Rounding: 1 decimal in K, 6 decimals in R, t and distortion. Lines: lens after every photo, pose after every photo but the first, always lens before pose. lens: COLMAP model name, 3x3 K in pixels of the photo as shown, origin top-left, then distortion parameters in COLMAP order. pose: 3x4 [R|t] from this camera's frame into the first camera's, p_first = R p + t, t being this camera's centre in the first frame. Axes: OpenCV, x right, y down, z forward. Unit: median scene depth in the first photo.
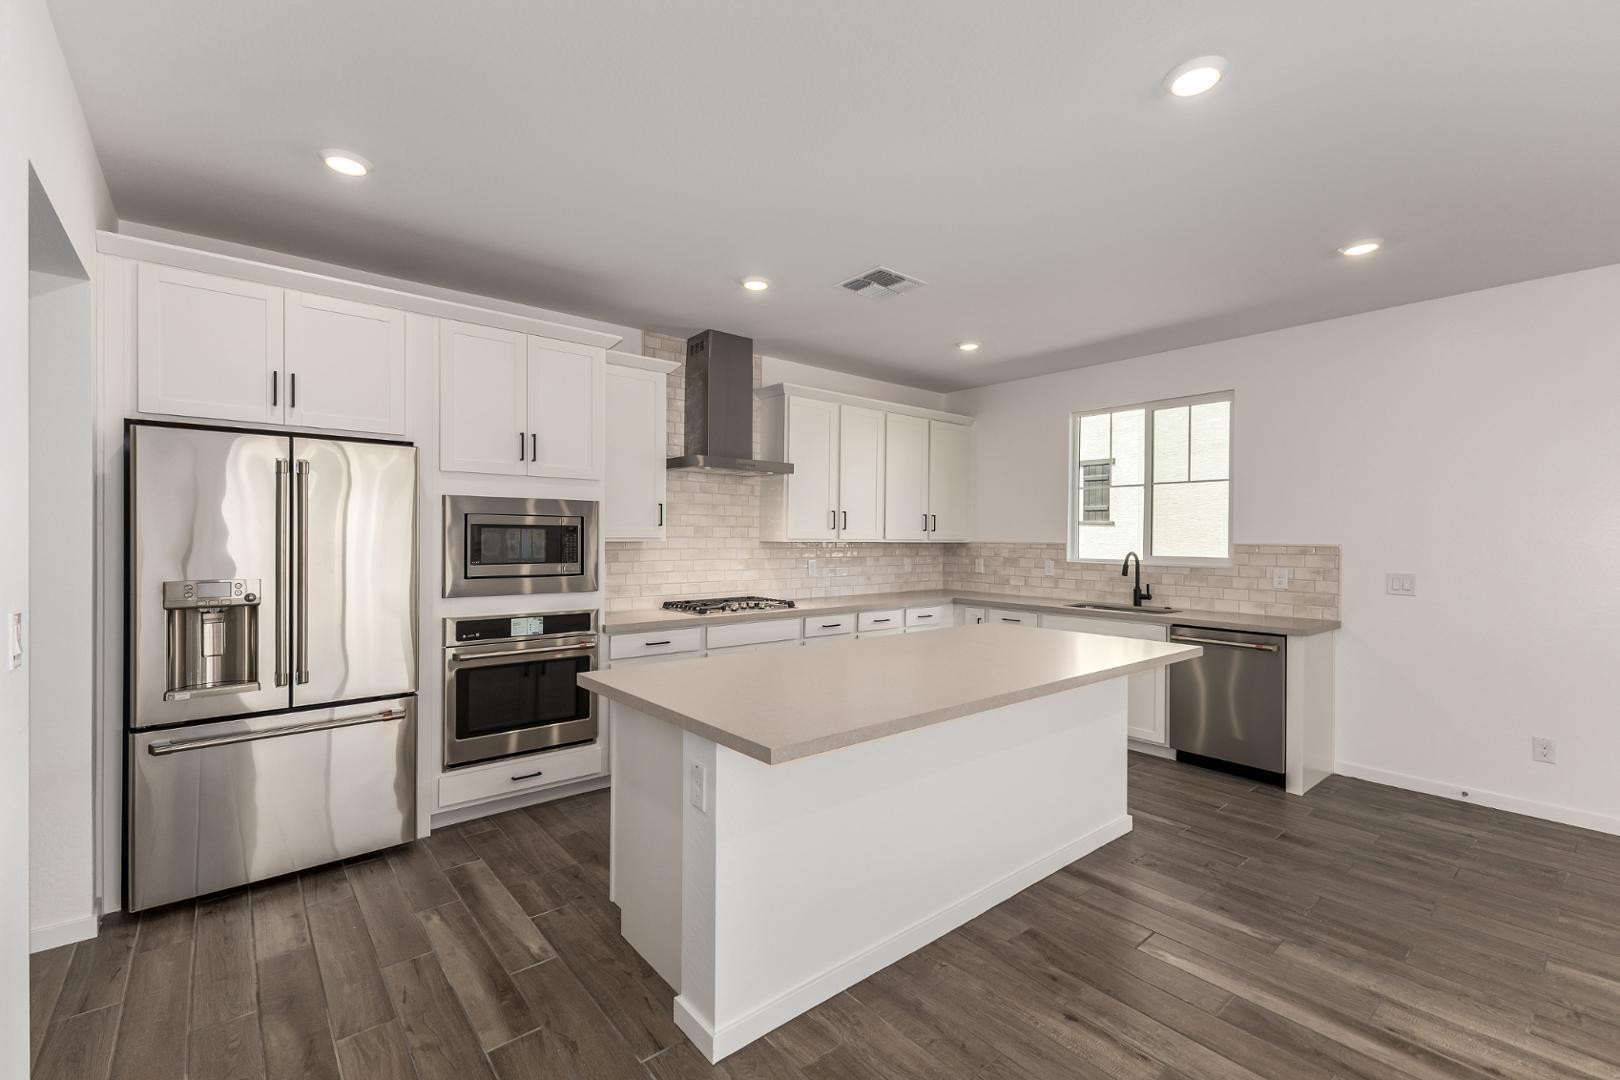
lens RADIAL K [[699.7, 0, 811.9], [0, 699.7, 541.8], [0, 0, 1]] dist [0.015318, -0.004664]
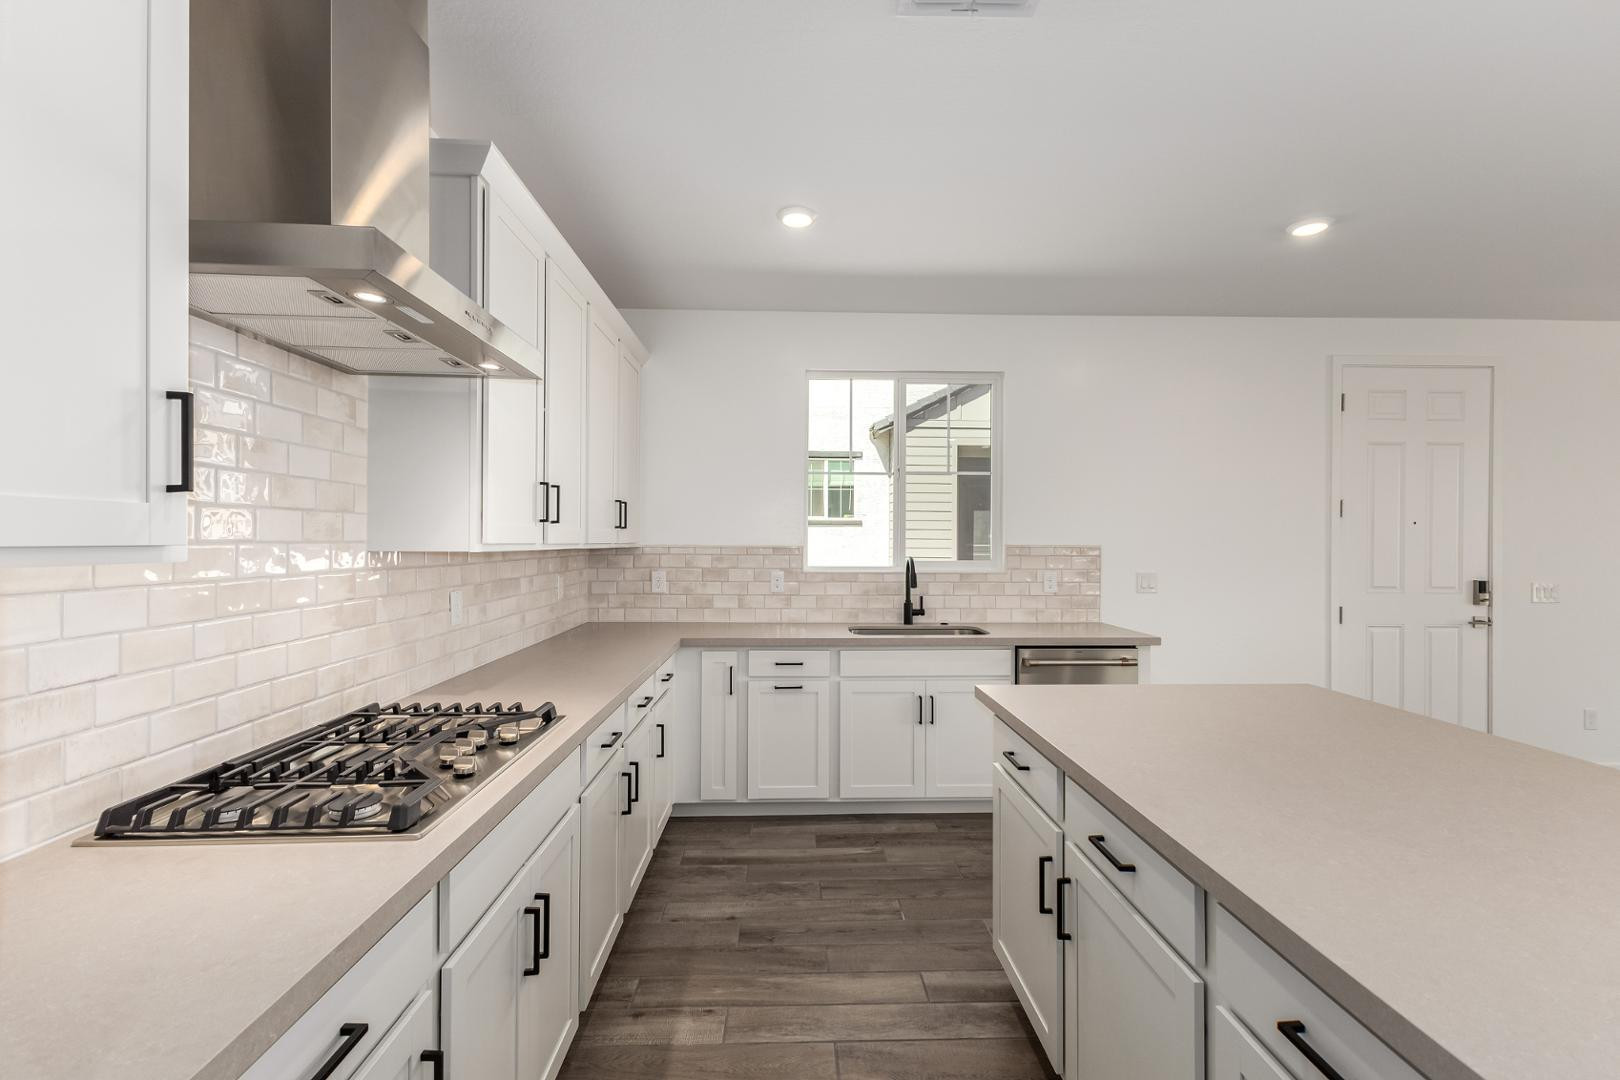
lens RADIAL K [[699.7, 0, 818.4], [0, 699.7, 539.9], [0, 0, 1]] dist [0.015318, -0.004664]
pose [[0.611939, -0.004175, 0.790894, -0.273493], [0.006118, 0.999981, 0.000545, -0.006891], [-0.790882, 0.004505, 0.611953, 0.702331]]
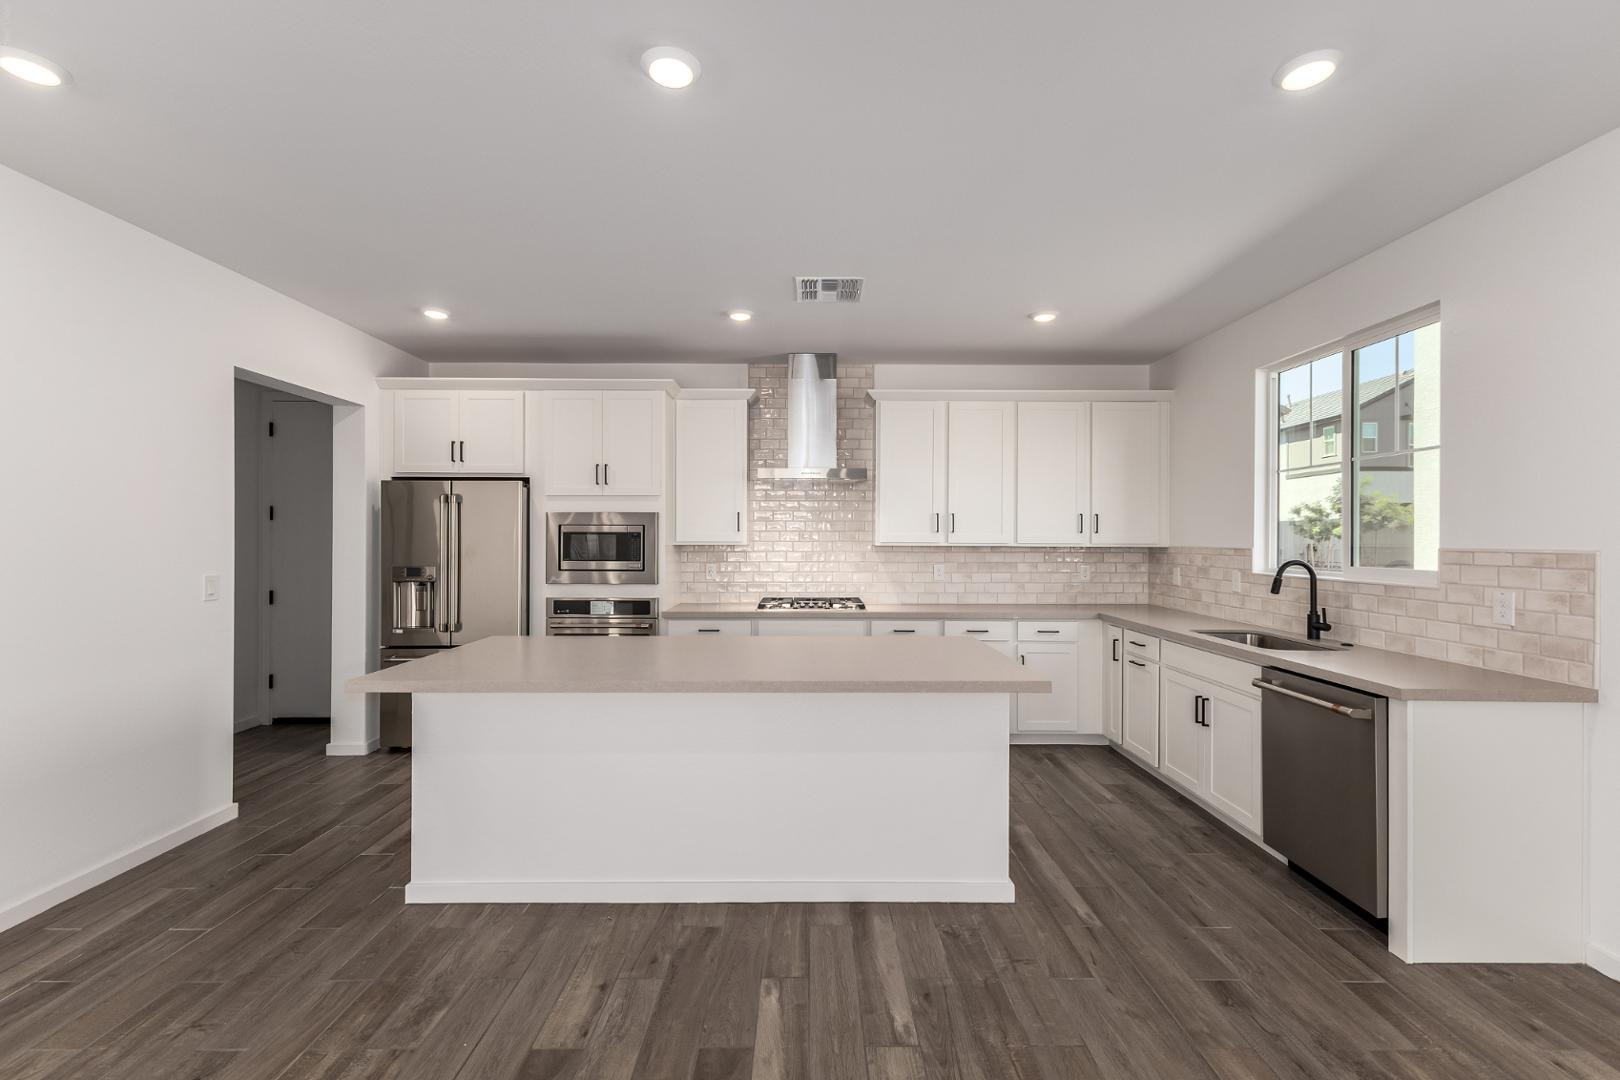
lens RADIAL K [[699.7, 0, 807.6], [0, 699.7, 538.1], [0, 0, 1]] dist [0.015318, -0.004664]
pose [[0.769659, -0.005886, -0.638428, 0.621305], [-0.002546, 0.999921, -0.012288, 0.002356], [0.638450, 0.011083, 0.769584, 0.176076]]
